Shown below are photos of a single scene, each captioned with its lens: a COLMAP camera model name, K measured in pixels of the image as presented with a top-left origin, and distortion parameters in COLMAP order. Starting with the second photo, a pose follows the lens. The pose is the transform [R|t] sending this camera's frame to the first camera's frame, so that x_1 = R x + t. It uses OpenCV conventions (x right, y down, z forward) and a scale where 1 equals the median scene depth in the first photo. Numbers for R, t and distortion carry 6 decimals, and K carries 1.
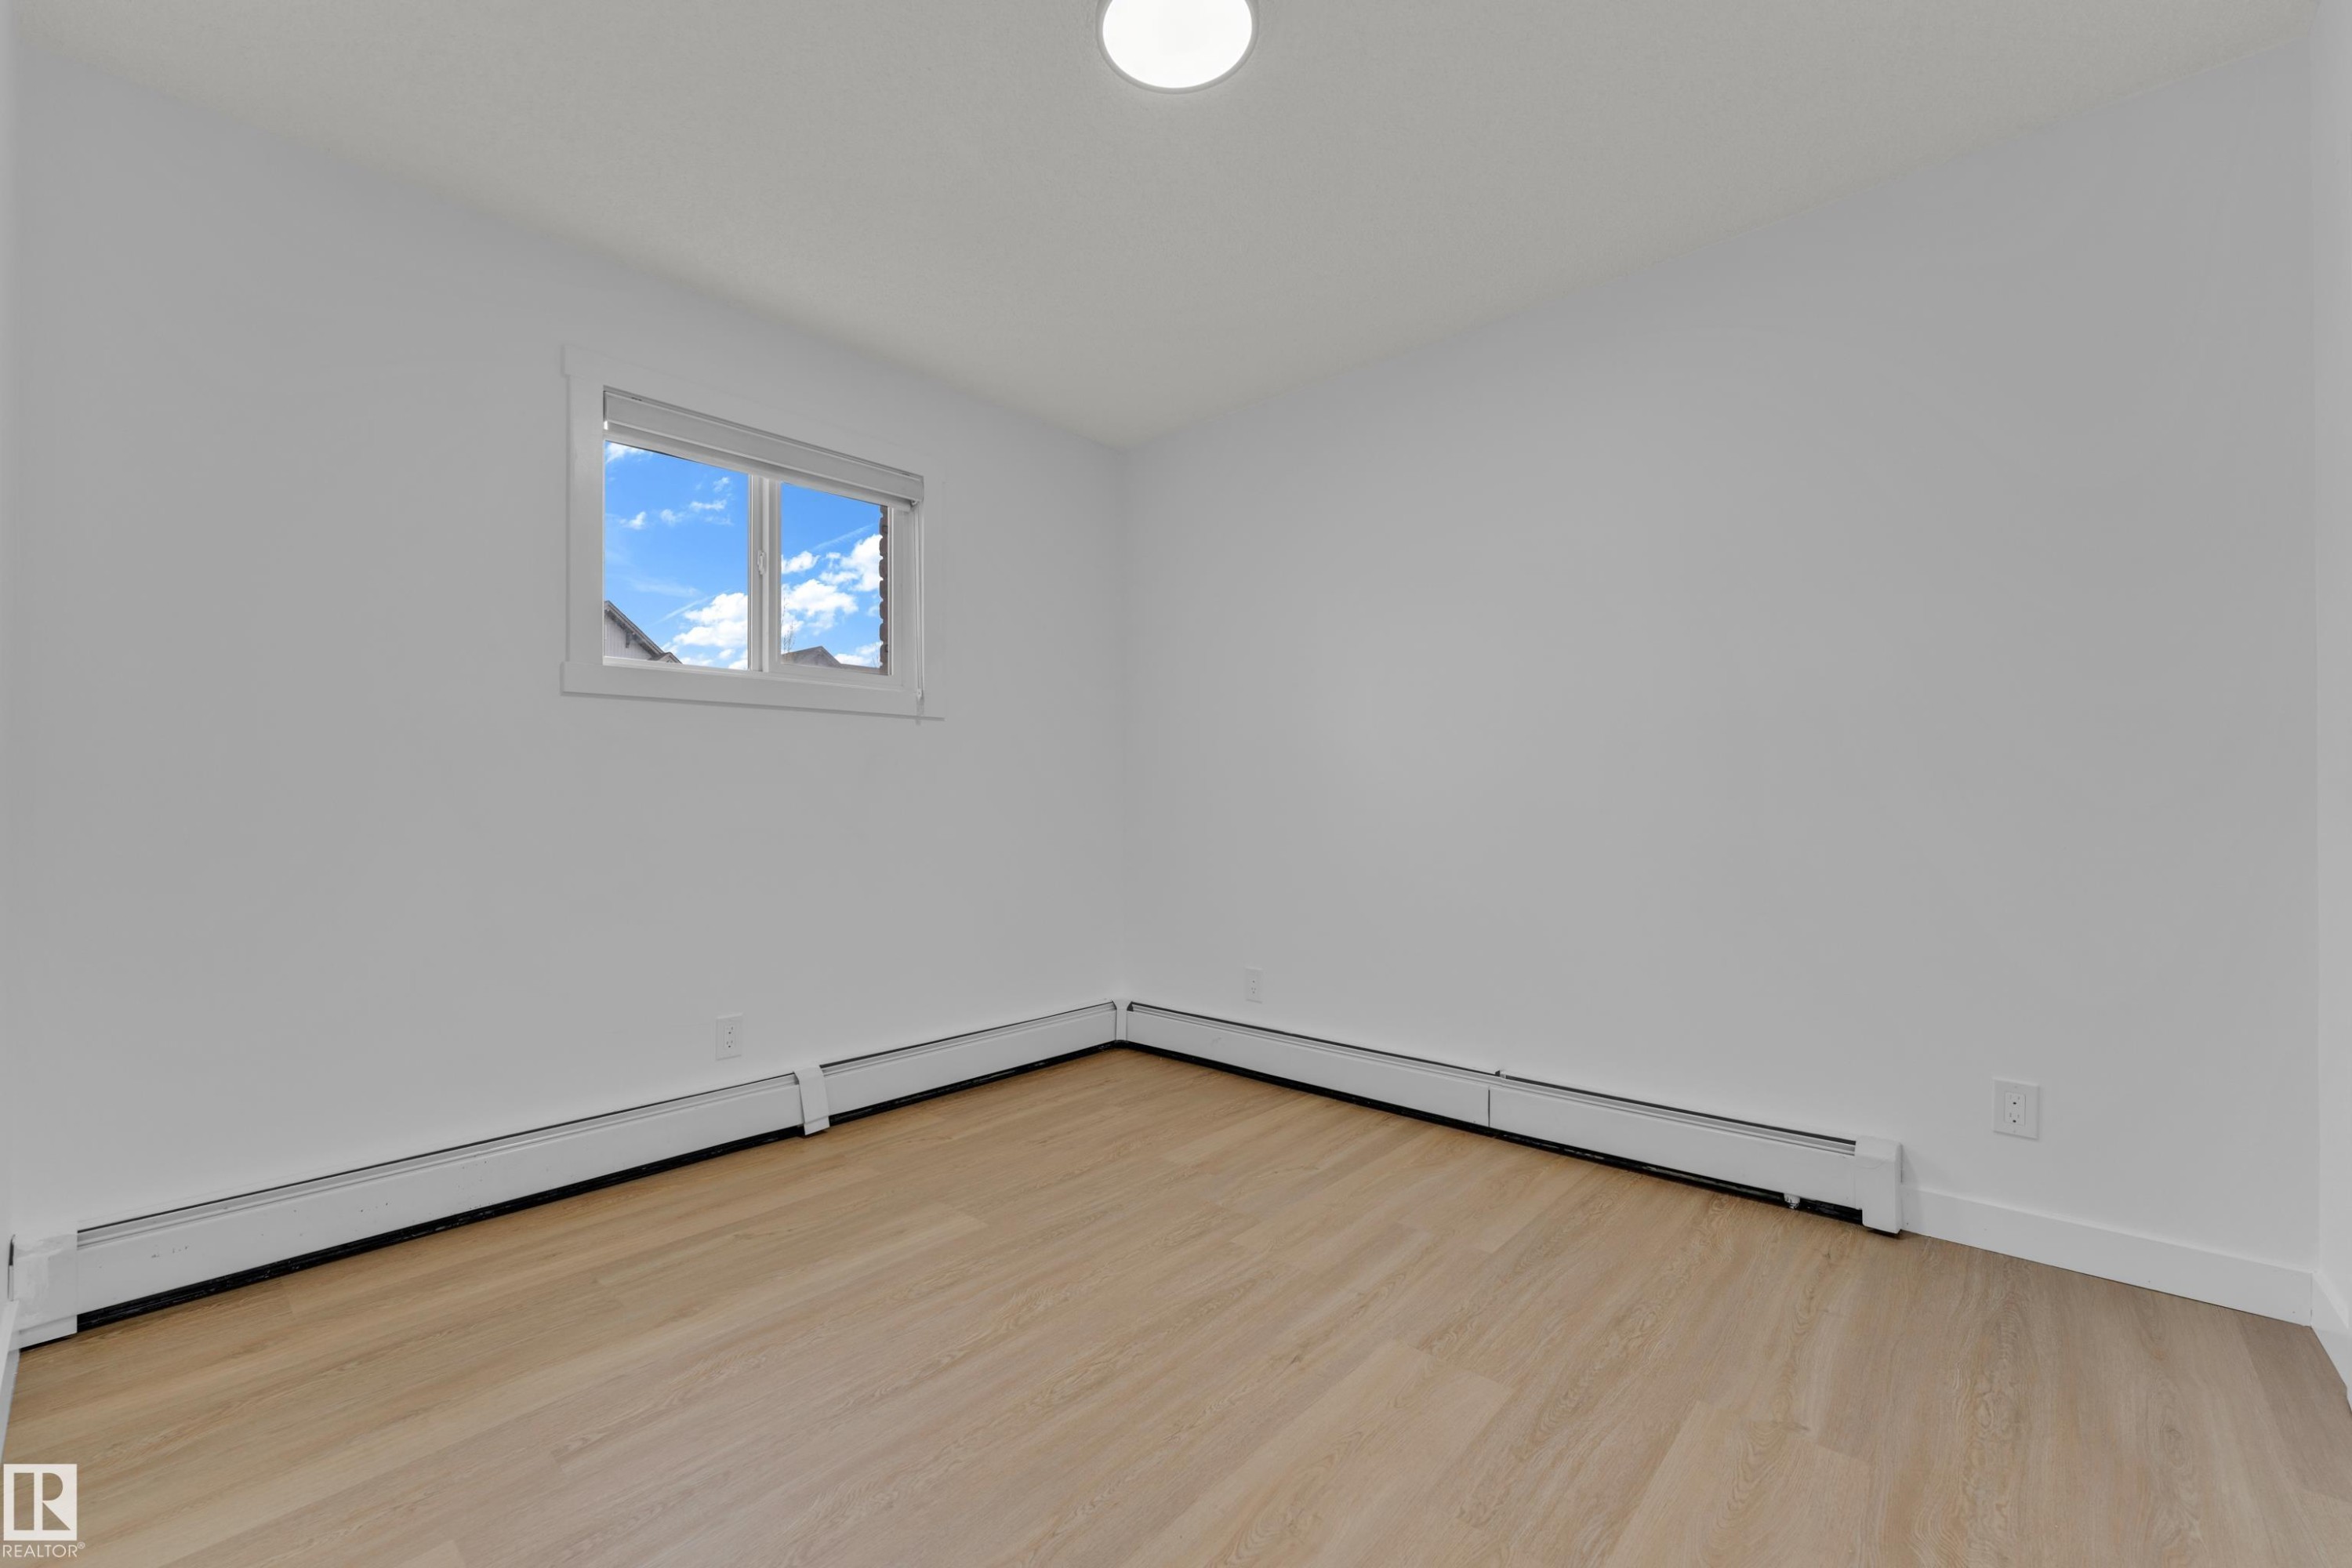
lens RADIAL K [[952.3, 0, 1157.8], [0, 952.3, 794.3], [0, 0, 1]] dist [0.000267, -0.001170]
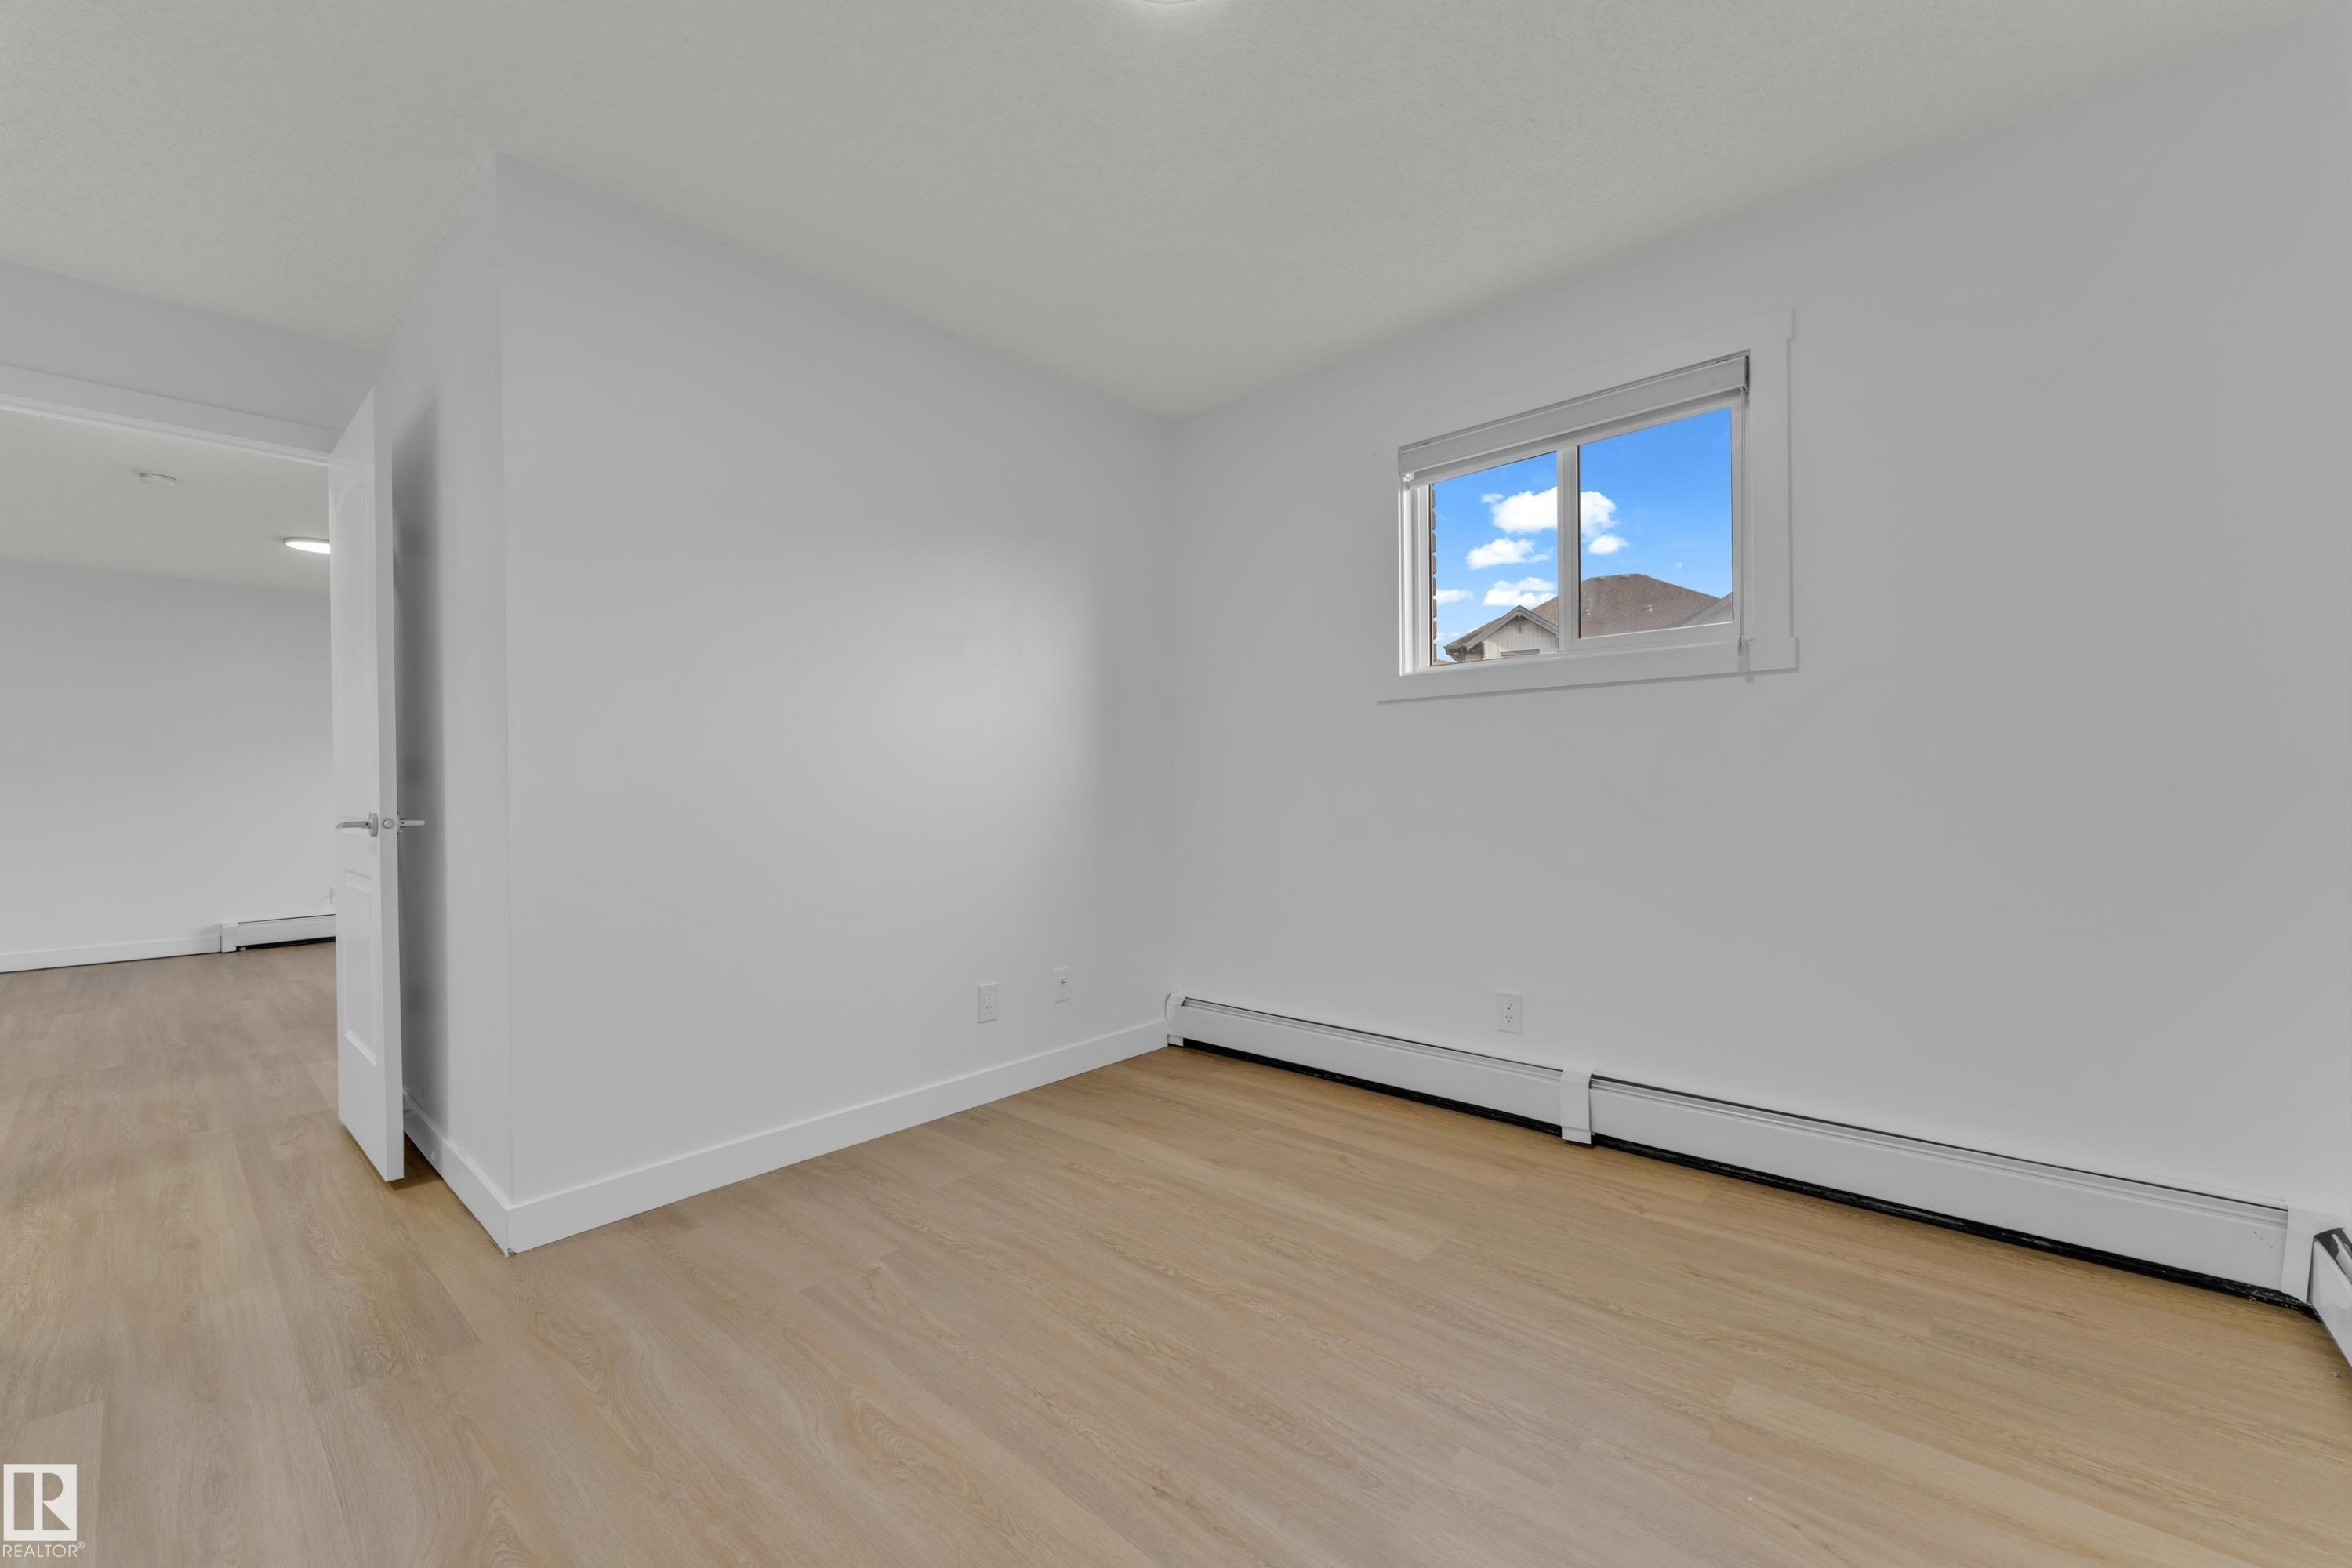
lens RADIAL K [[952.3, 0, 1174.7], [0, 952.3, 778.2], [0, 0, 1]] dist [0.000267, -0.001170]
pose [[0.000507, -0.005971, -0.999982, 0.658435], [0.015212, 0.999867, -0.005963, 0.000291], [0.999884, -0.015208, 0.000598, 0.710355]]
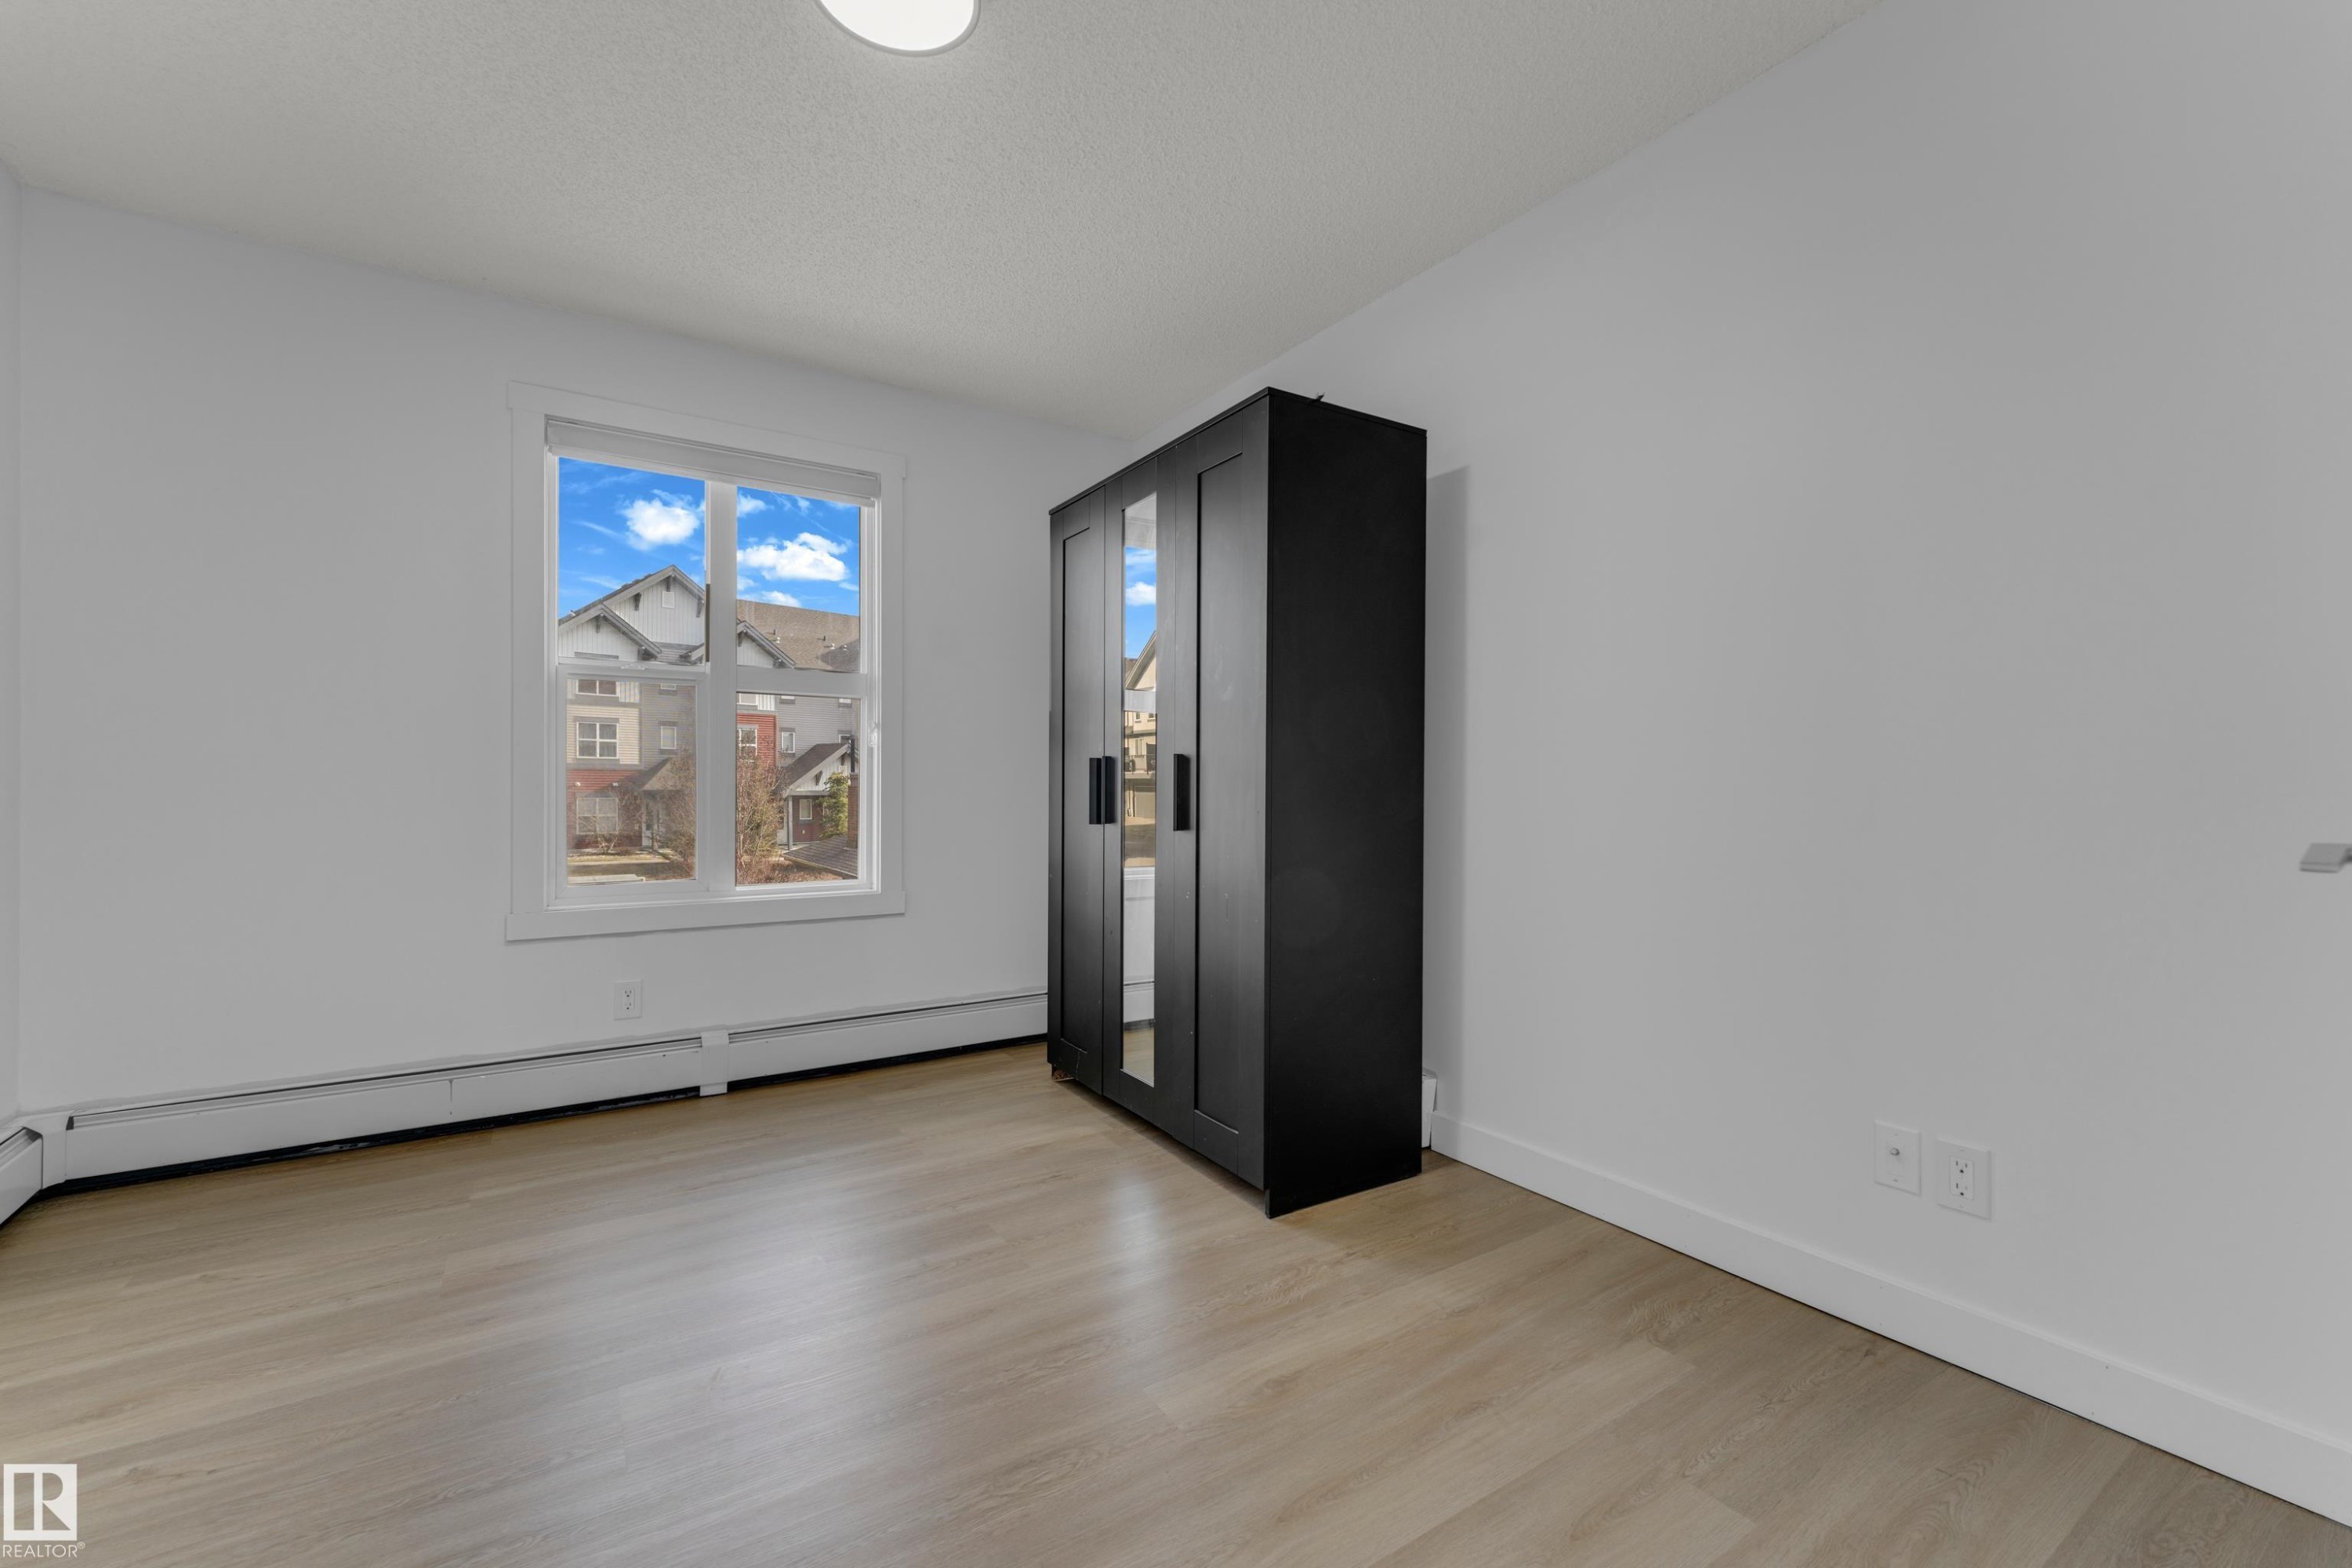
lens RADIAL K [[952.3, 0, 1173.0], [0, 952.3, 790.9], [0, 0, 1]] dist [0.000267, -0.001170]
pose [[0.974248, 0.003837, -0.225445, 0.444416], [-0.004278, 0.999990, -0.001468, 0.014164], [0.225437, 0.002395, 0.974255, 0.084843]]
